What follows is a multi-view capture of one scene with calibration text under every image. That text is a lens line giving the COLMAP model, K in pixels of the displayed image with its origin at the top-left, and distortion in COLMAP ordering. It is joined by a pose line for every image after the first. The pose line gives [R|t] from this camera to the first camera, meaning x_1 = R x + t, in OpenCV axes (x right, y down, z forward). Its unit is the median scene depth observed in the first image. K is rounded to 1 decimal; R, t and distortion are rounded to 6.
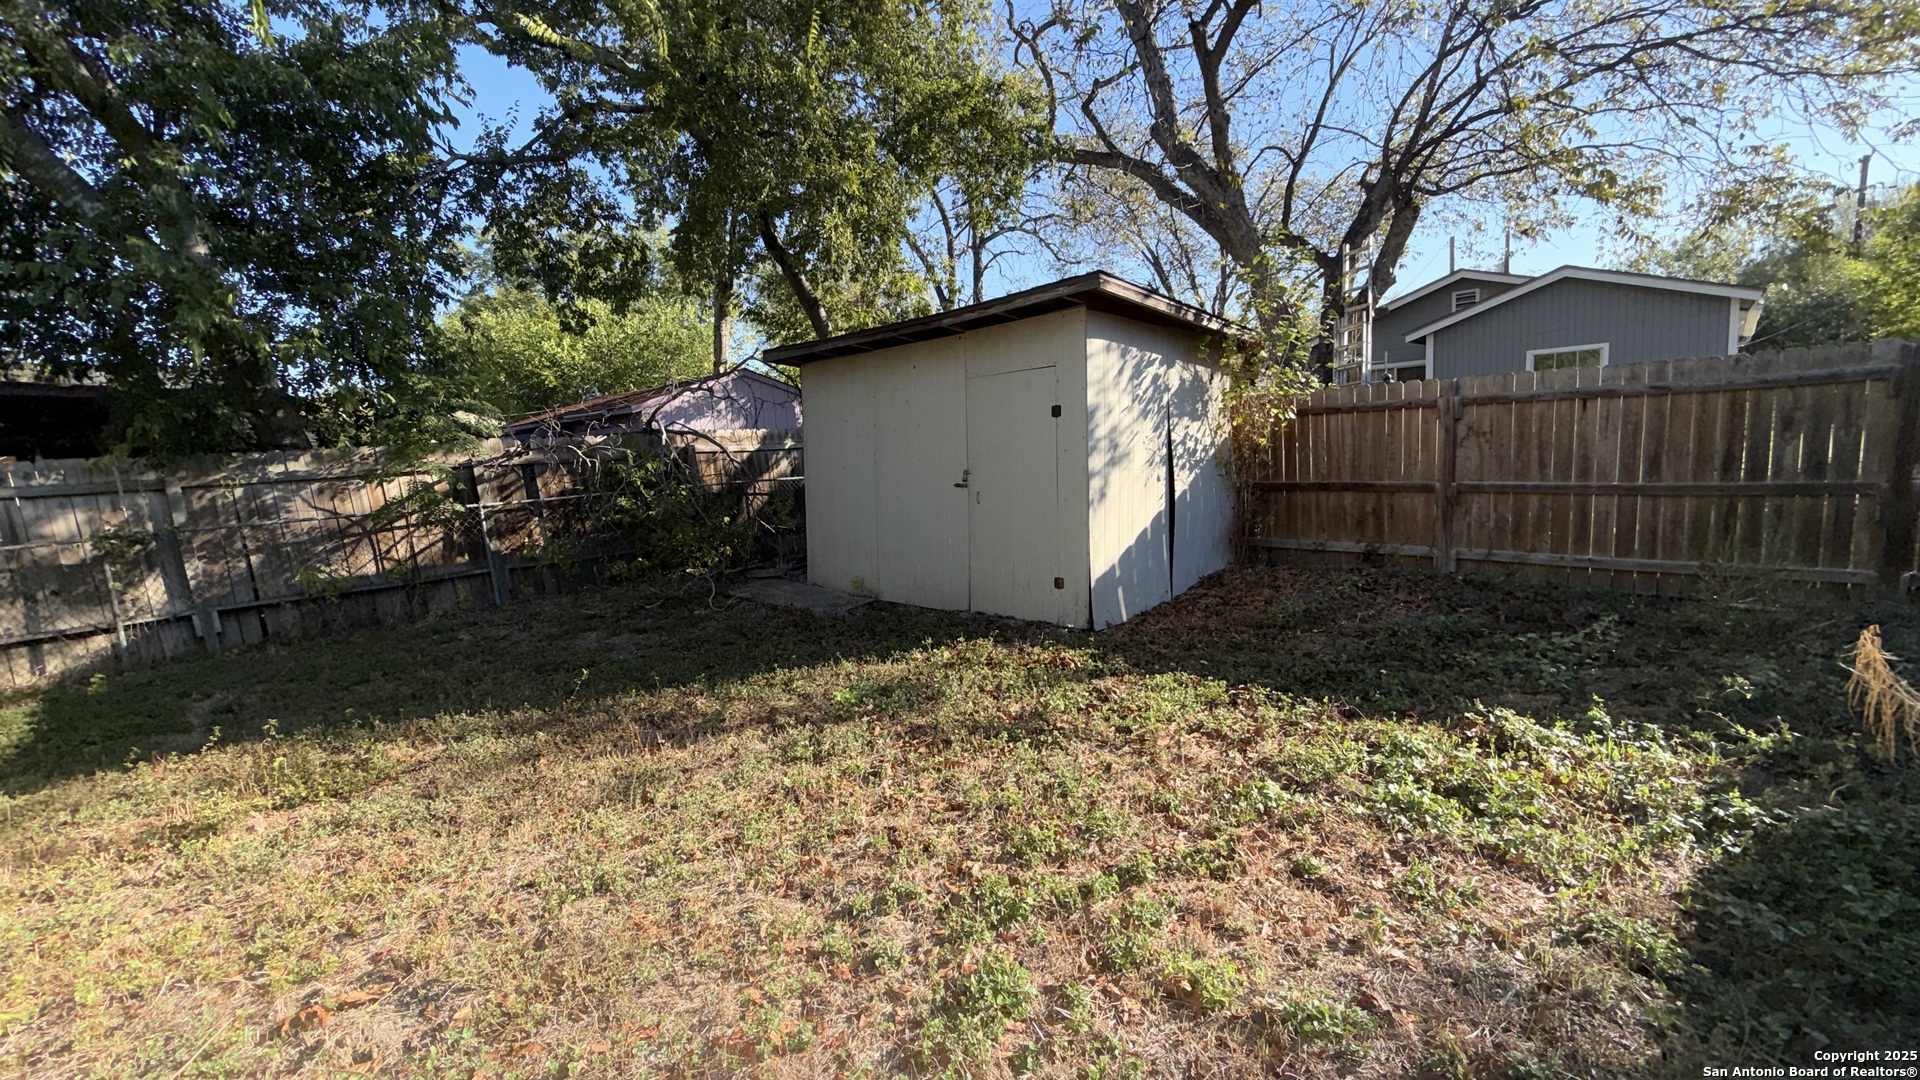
lens RADIAL K [[747.0, 0, 960.0], [0, 747.0, 540.0], [0, 0, 1]] dist [0.001674, 0.000094]
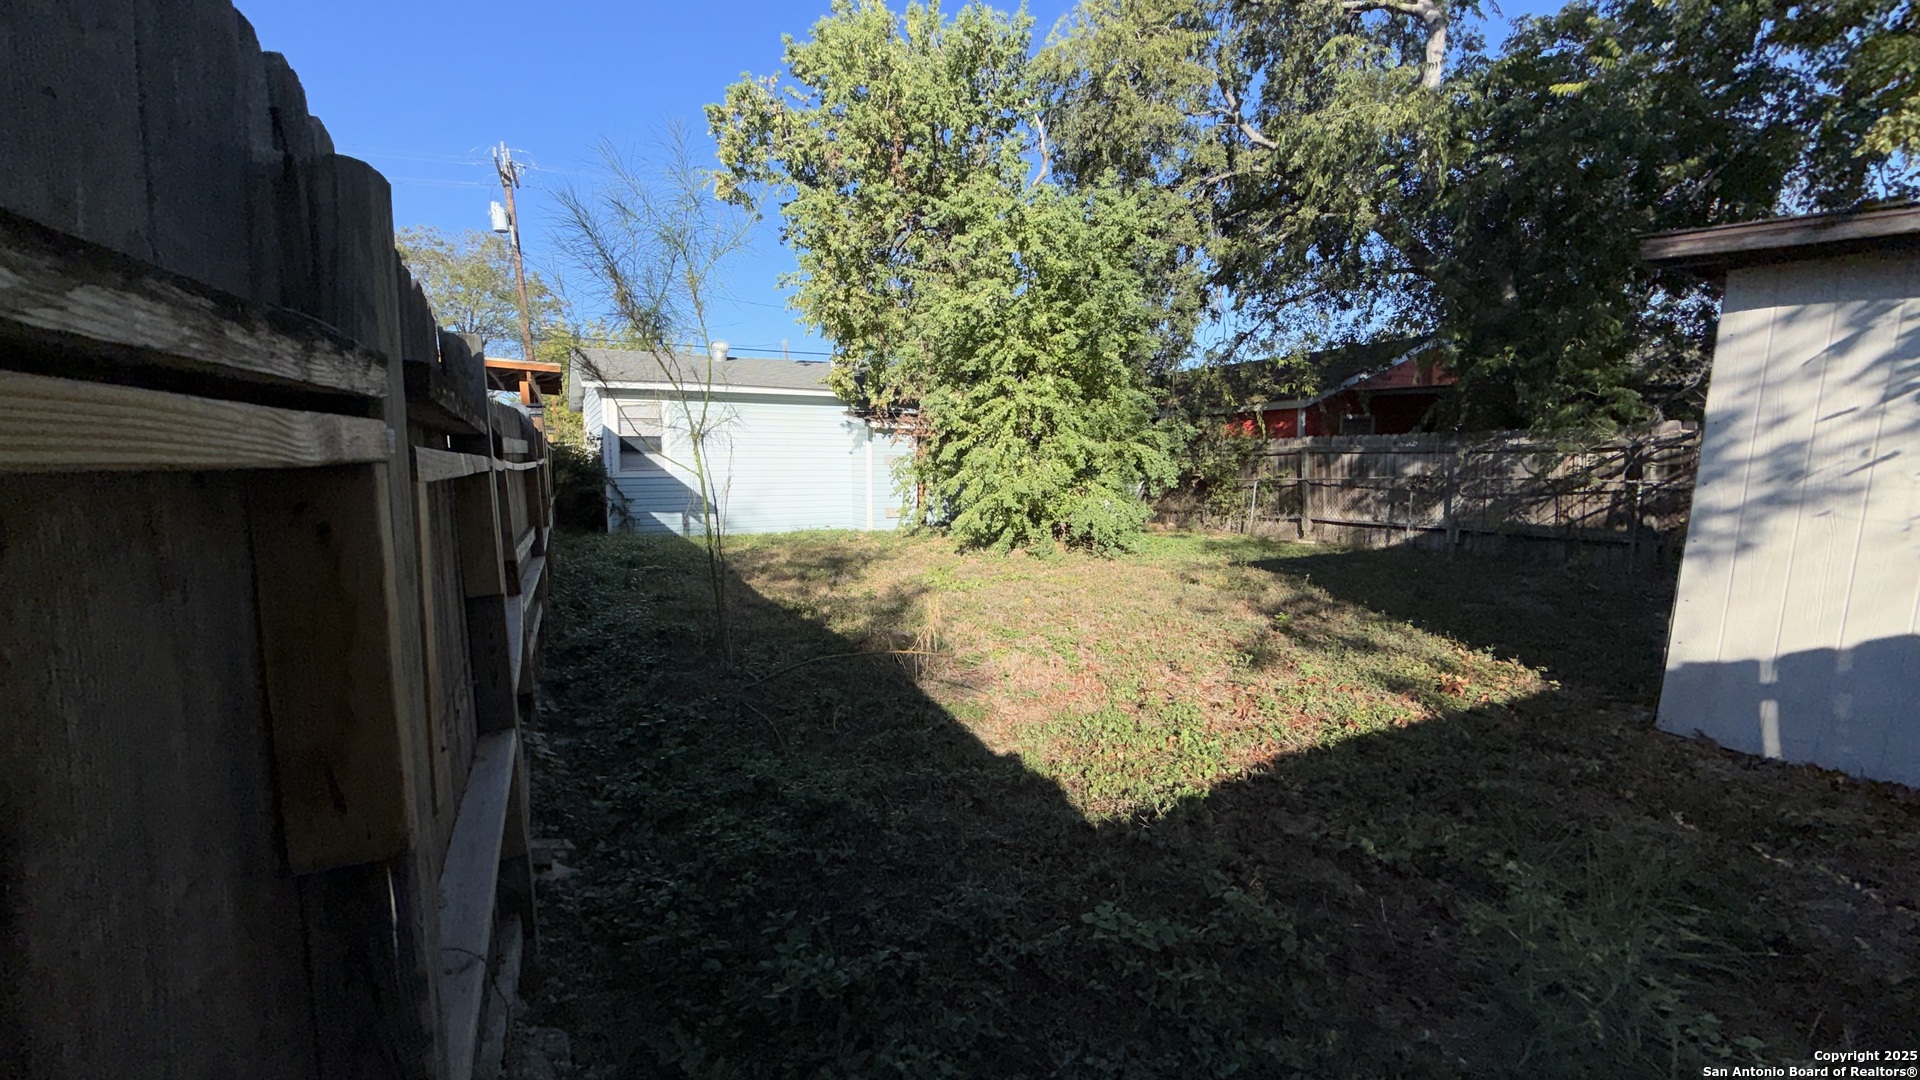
lens RADIAL K [[747.0, 0, 960.0], [0, 747.0, 540.0], [0, 0, 1]] dist [0.001674, 0.000094]
pose [[-0.303211, 0.168815, -0.937851, 0.824906], [-0.095543, 0.973838, 0.206182, -0.110840], [0.948122, 0.152121, -0.279149, 0.436157]]
